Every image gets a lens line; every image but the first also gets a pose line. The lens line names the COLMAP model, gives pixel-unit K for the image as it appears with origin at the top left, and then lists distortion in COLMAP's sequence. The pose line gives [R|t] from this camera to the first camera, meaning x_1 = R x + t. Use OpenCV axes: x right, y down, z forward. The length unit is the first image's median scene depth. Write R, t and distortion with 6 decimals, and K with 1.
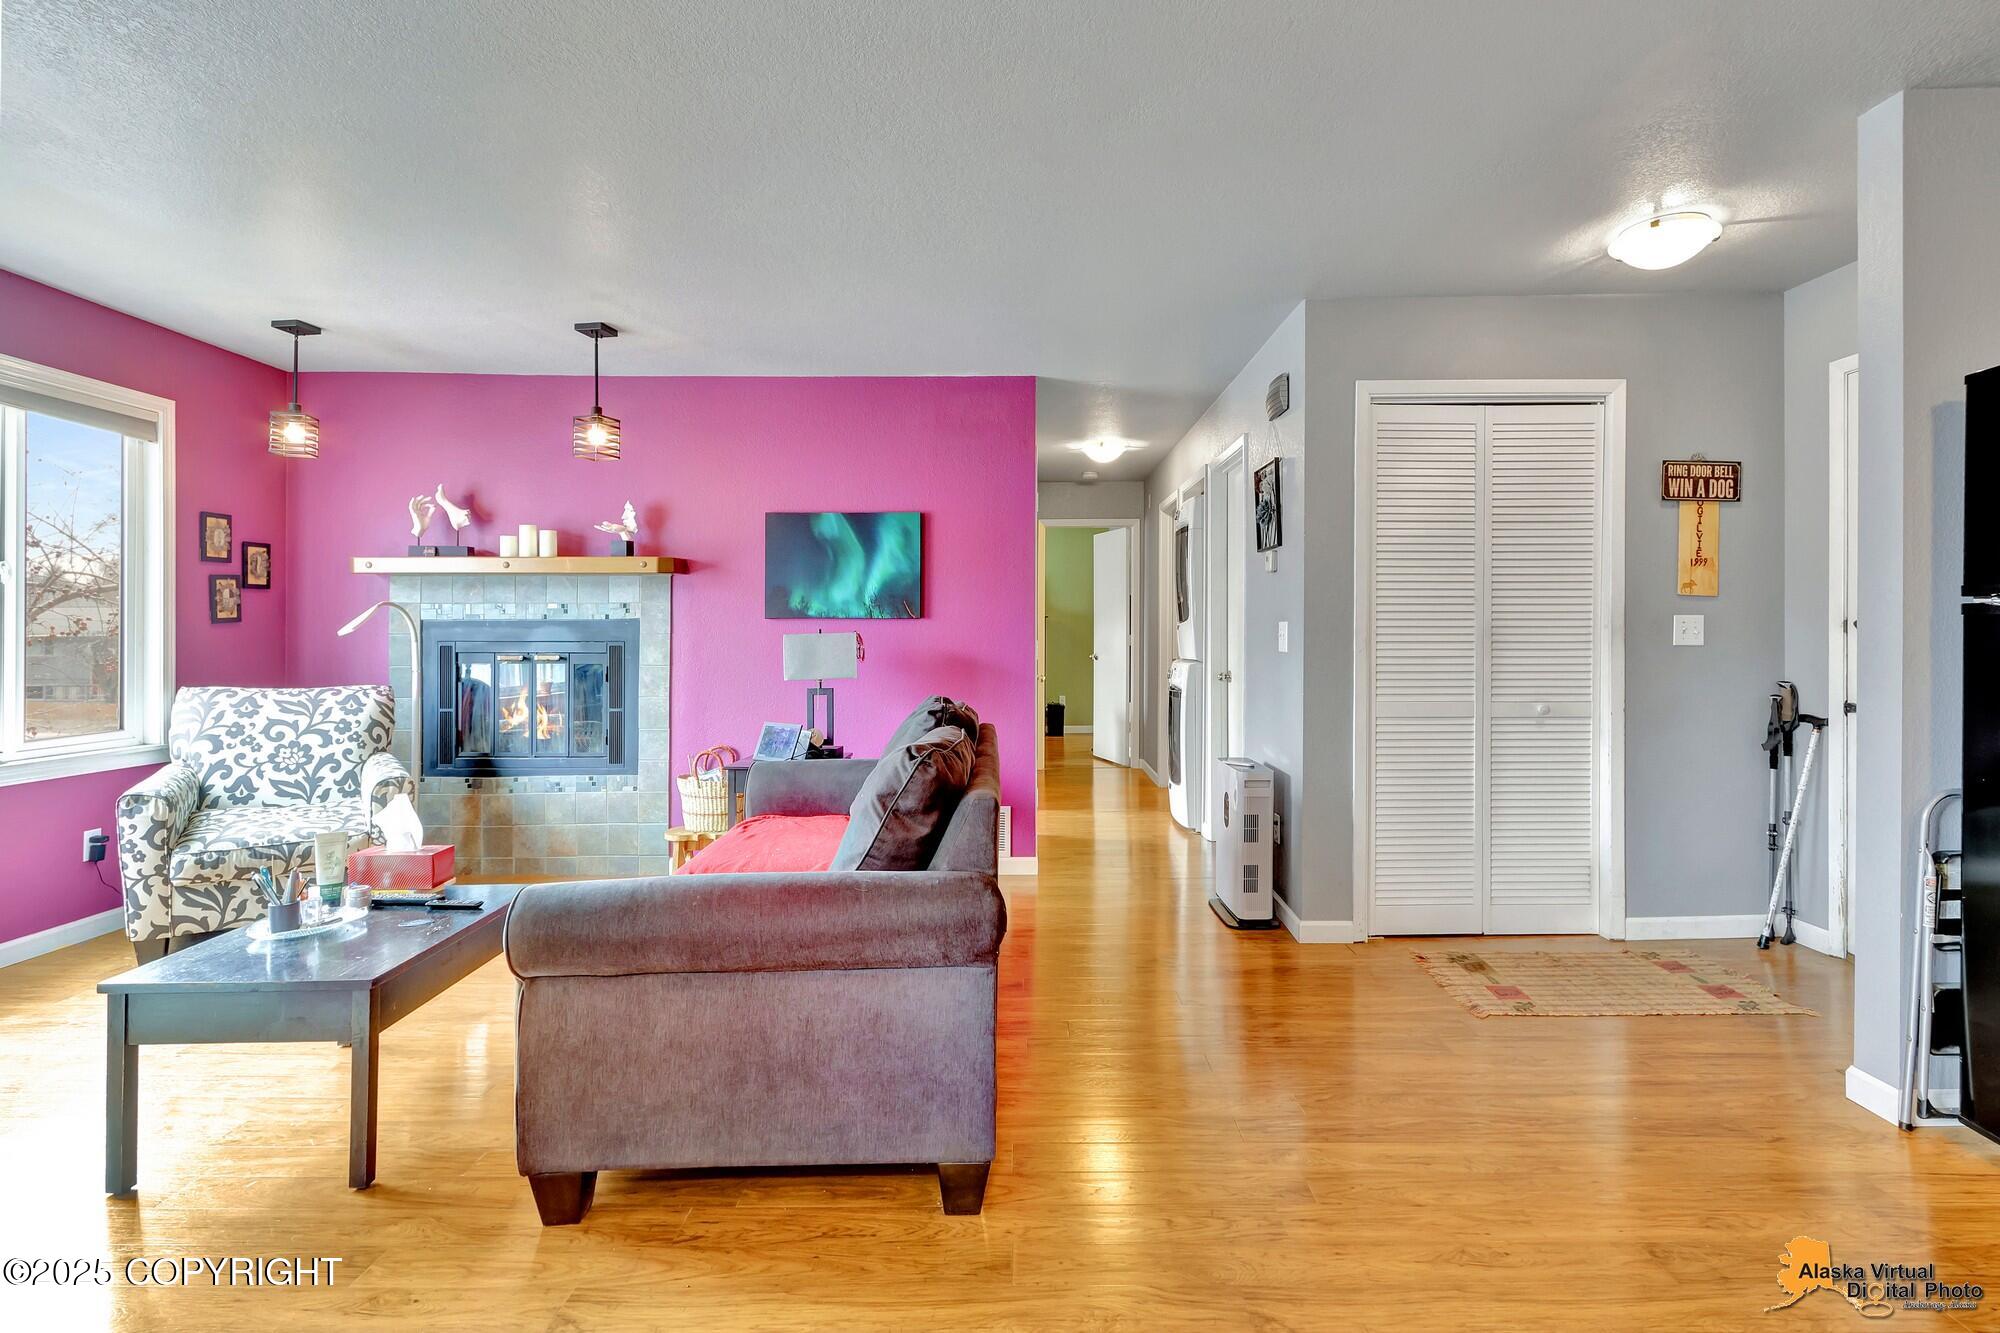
lens RADIAL K [[989.1, 0, 947.6], [0, 989.1, 636.5], [0, 0, 1]] dist [0.002623, -0.001453]
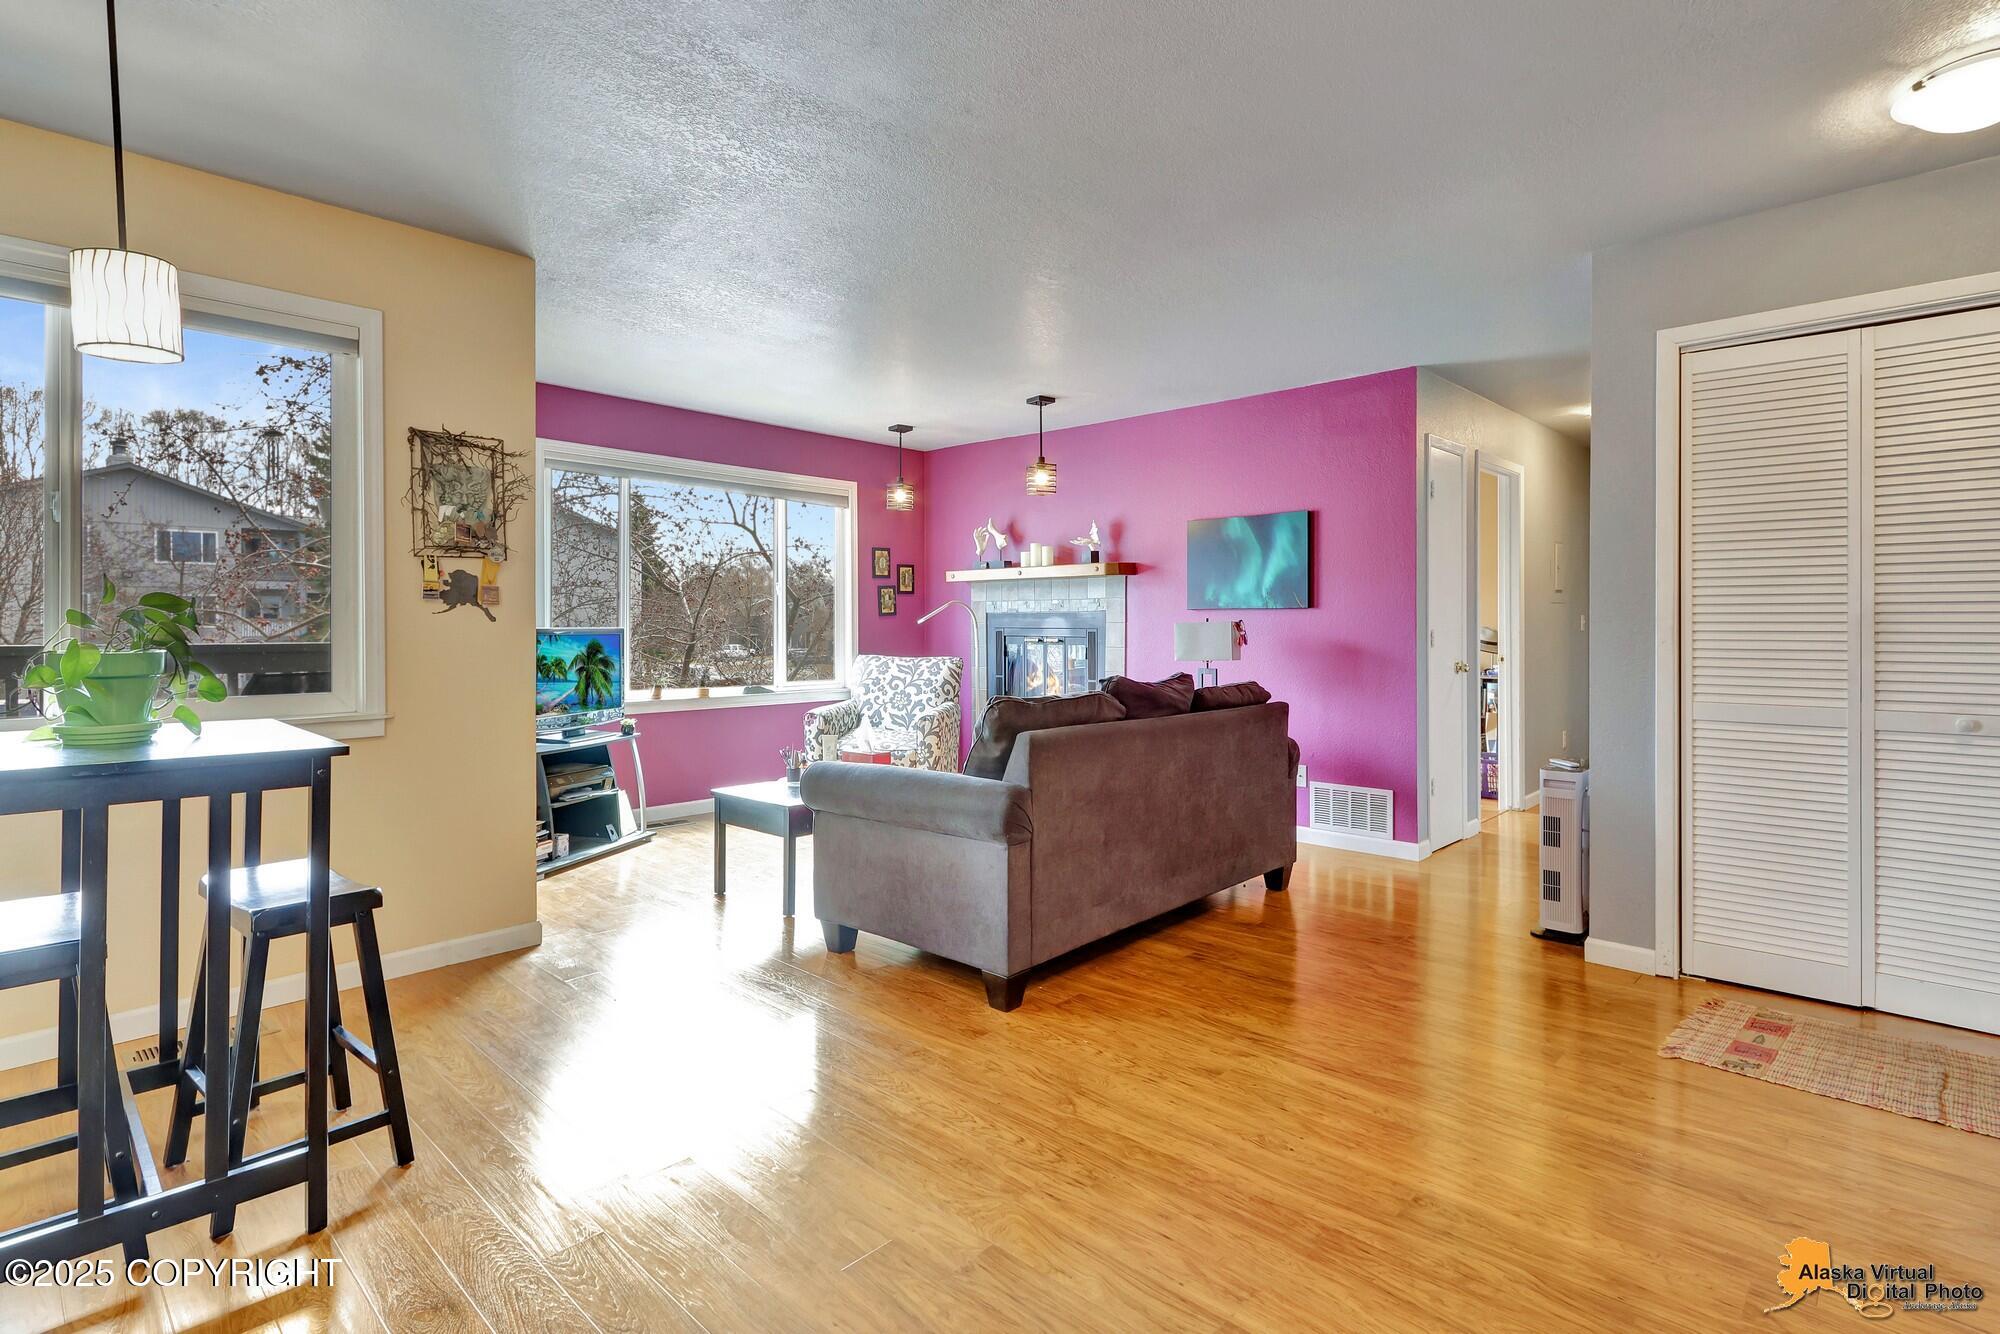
lens RADIAL K [[989.1, 0, 947.6], [0, 989.1, 637.0], [0, 0, 1]] dist [0.002623, -0.001453]
pose [[0.696828, 0.010345, -0.717163, 0.518142], [-0.003047, 0.999930, 0.011463, 0.002170], [0.717231, -0.005803, 0.696811, -0.047903]]
